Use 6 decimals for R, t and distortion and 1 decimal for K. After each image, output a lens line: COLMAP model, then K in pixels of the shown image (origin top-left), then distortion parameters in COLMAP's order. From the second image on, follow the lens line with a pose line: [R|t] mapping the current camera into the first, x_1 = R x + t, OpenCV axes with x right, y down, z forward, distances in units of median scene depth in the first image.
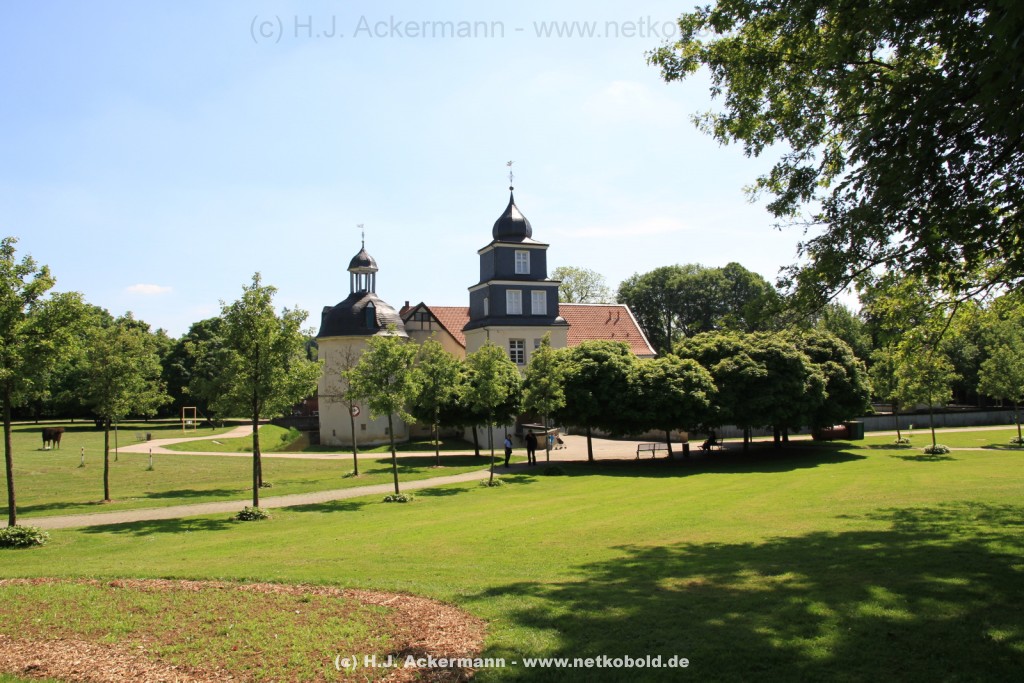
lens RADIAL K [[712.1, 0, 508.7], [0, 712.1, 336.0], [0, 0, 1]] dist [-0.113890, 0.088327]
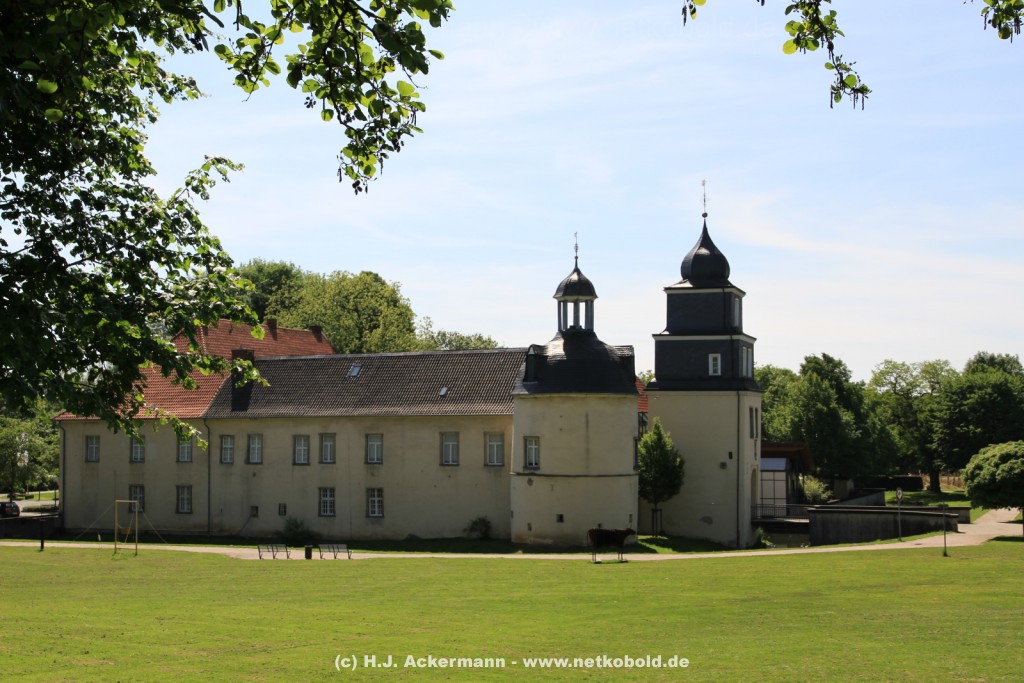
lens RADIAL K [[1348.9, 0, 508.5], [0, 1348.9, 334.0], [0, 0, 1]] dist [0.092139, 0.109825]
pose [[0.648352, 0.077565, 0.757380, -1.281373], [-0.064048, 0.996827, -0.047259, 0.011355], [-0.758642, -0.017868, 0.651262, 0.171677]]
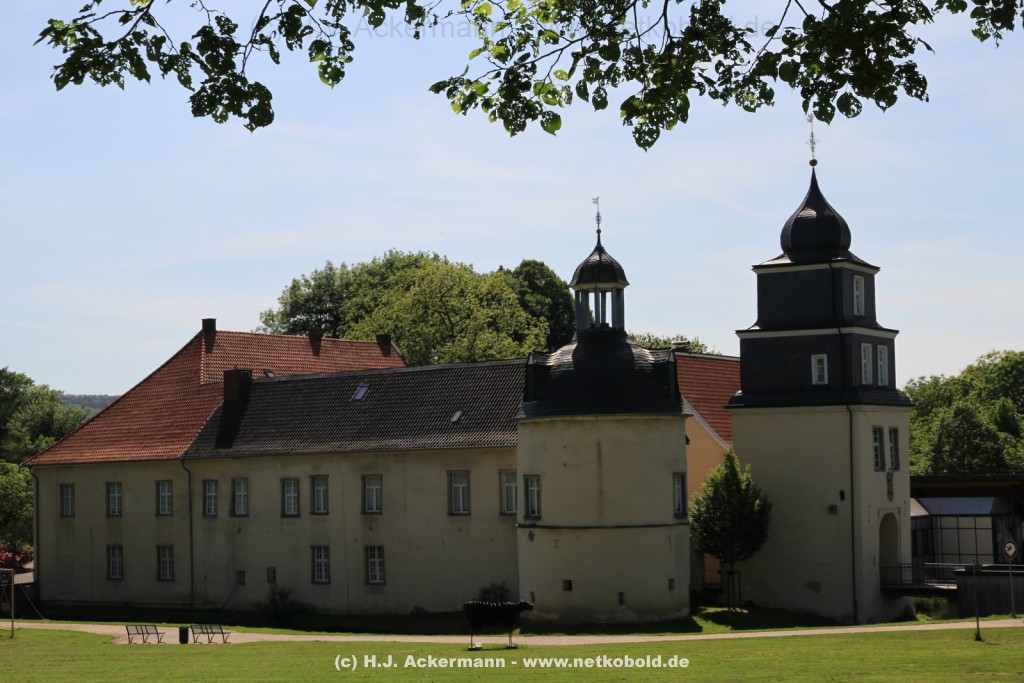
lens RADIAL K [[1742.6, 0, 499.1], [0, 1742.6, 338.3], [0, 0, 1]] dist [0.171692, 0.085924]
pose [[0.801499, 0.050219, 0.595884, -1.041323], [-0.035354, 0.998704, -0.036614, -0.004406], [-0.596950, 0.008279, 0.802236, 0.009017]]
